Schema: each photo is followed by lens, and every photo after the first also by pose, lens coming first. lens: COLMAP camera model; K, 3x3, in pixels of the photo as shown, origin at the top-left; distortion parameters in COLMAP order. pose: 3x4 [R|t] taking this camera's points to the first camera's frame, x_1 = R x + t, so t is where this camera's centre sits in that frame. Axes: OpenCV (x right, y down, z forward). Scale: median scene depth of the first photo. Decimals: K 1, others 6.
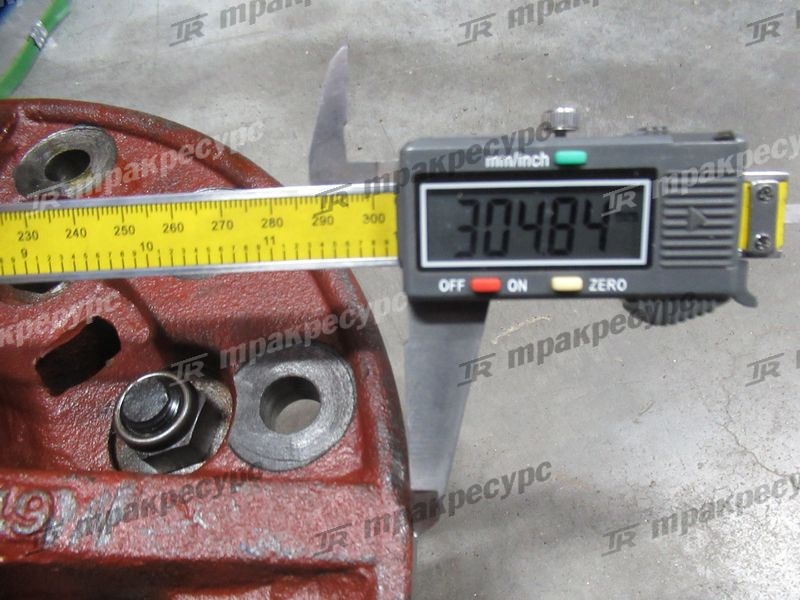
lens RADIAL K [[612.5, 0, 396.0], [0, 612.5, 283.1], [0, 0, 1]] dist [0.010082, 0.004575]
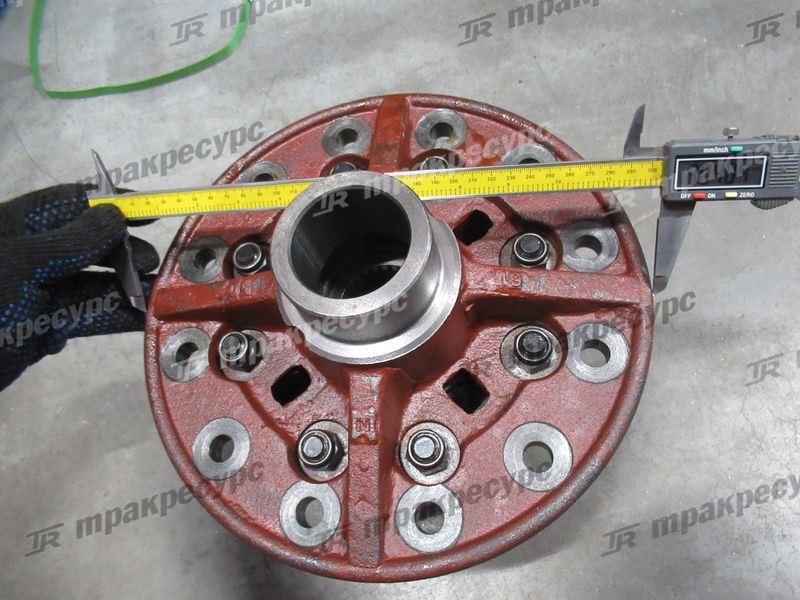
lens RADIAL K [[610.4, 0, 386.0], [0, 610.4, 280.3], [0, 0, 1]] dist [0.013168, -0.003528]
pose [[0.992591, -0.000242, -0.121502, -0.174164], [0.020484, 0.986017, 0.165380, -0.020033], [0.119763, -0.166643, 0.978717, -0.366237]]
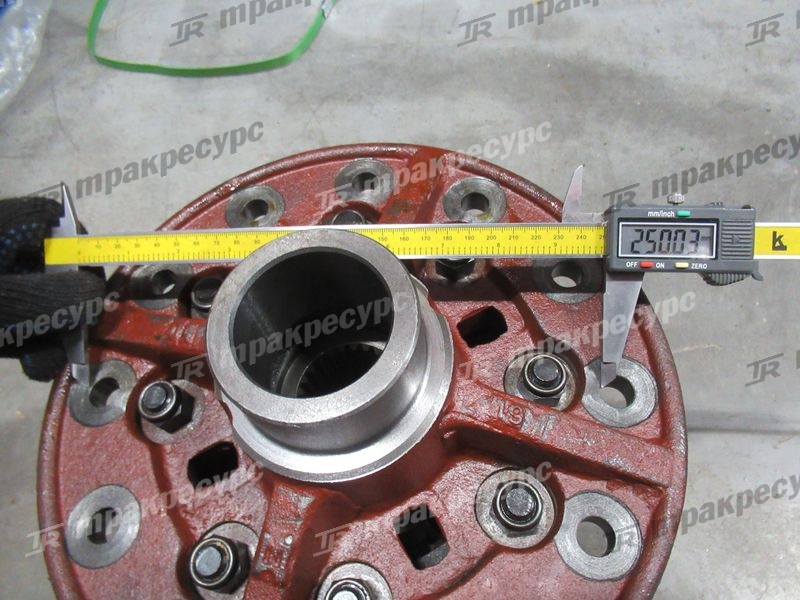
lens RADIAL K [[612.5, 0, 396.0], [0, 612.5, 283.1], [0, 0, 1]] dist [0.010082, 0.004575]
pose [[0.959661, 0.236157, -0.152582, -0.161782], [-0.221001, 0.969064, 0.109883, -0.044953], [0.173811, -0.071730, 0.982163, -0.237231]]
